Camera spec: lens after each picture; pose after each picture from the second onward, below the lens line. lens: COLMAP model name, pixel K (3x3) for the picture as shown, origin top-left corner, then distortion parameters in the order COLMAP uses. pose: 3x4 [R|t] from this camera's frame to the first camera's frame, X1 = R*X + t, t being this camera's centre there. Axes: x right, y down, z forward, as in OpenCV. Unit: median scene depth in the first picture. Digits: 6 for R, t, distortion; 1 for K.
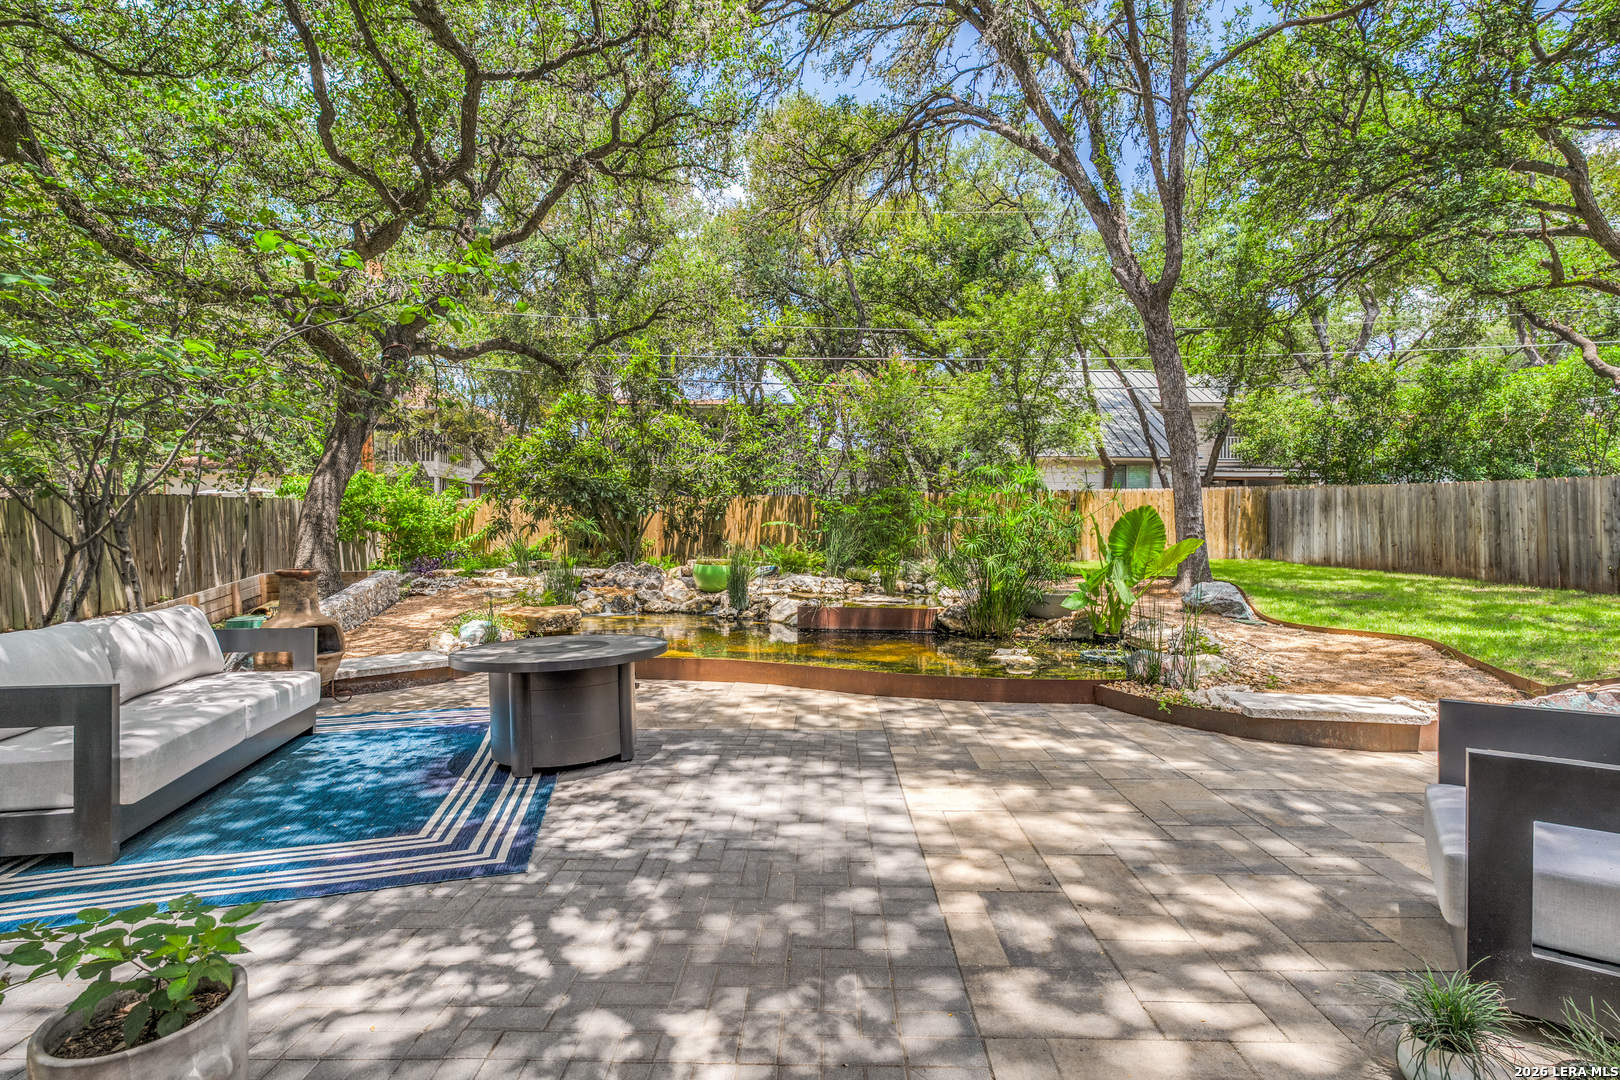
lens RADIAL K [[754.2, 0, 810.0], [0, 754.2, 540.0], [0, 0, 1]] dist [0.000290, 0.000182]
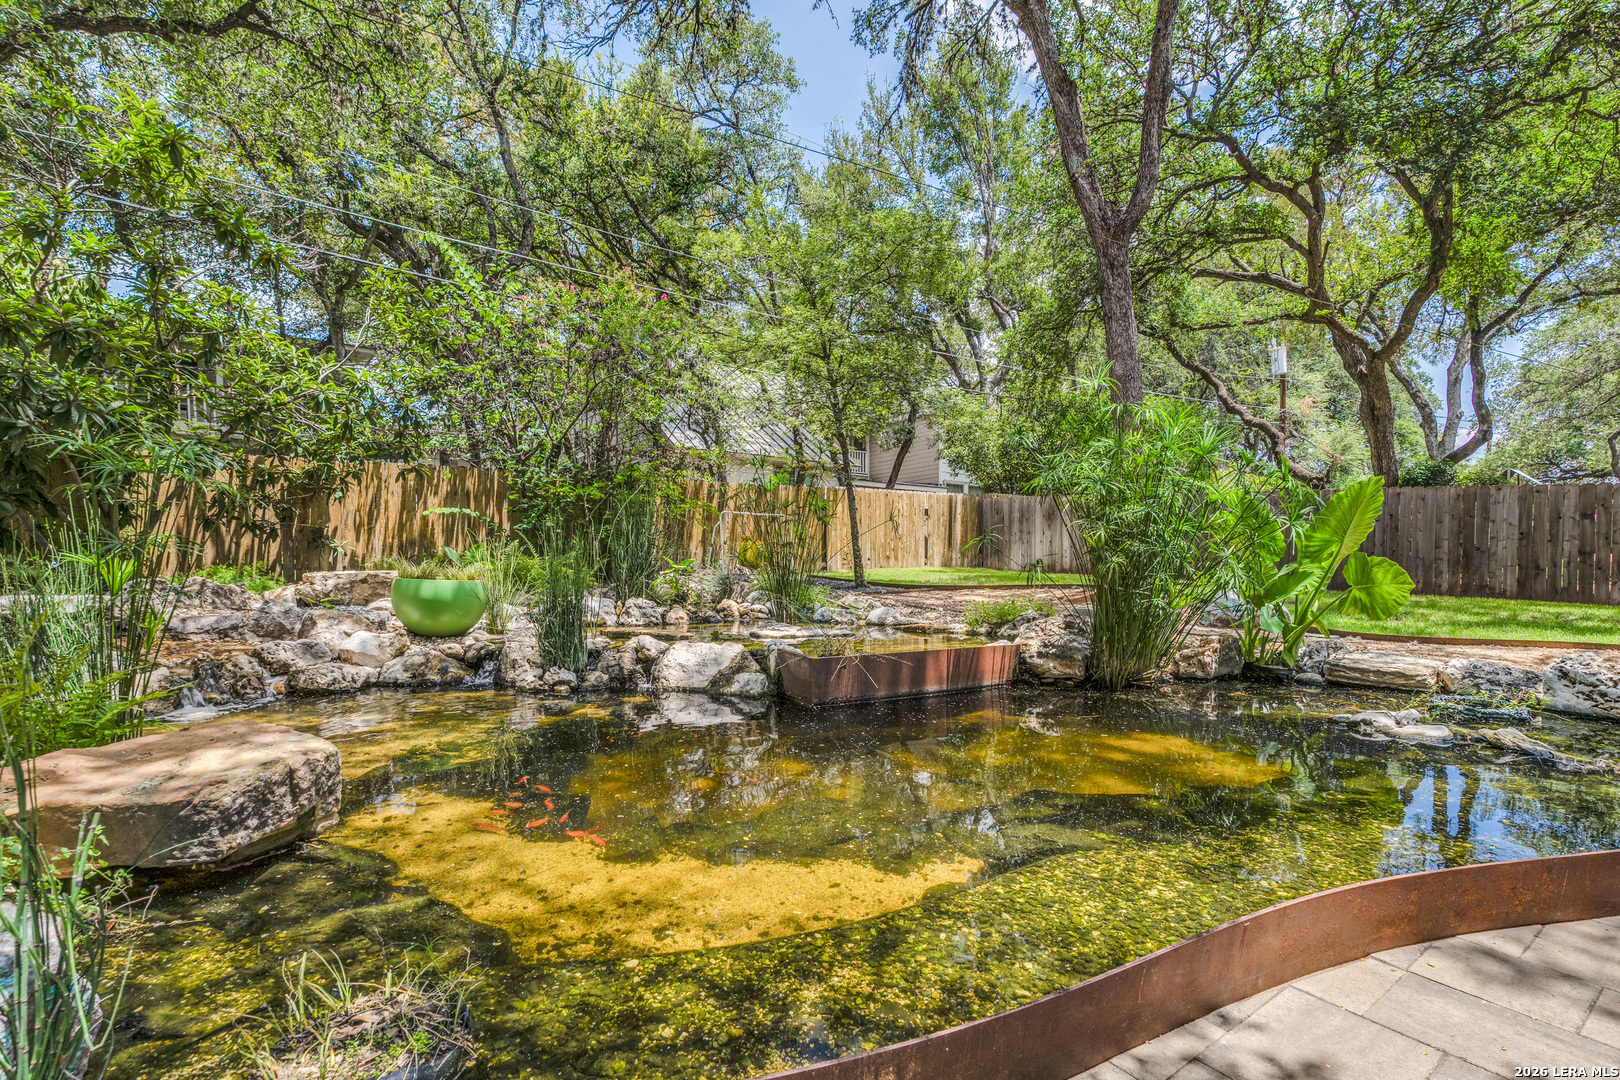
lens RADIAL K [[754.2, 0, 810.0], [0, 754.2, 540.0], [0, 0, 1]] dist [0.000290, 0.000182]
pose [[0.784338, 0.020393, 0.619998, -0.213937], [-0.007706, 0.999703, -0.023133, 0.018942], [-0.620285, 0.013366, 0.784262, 0.448271]]
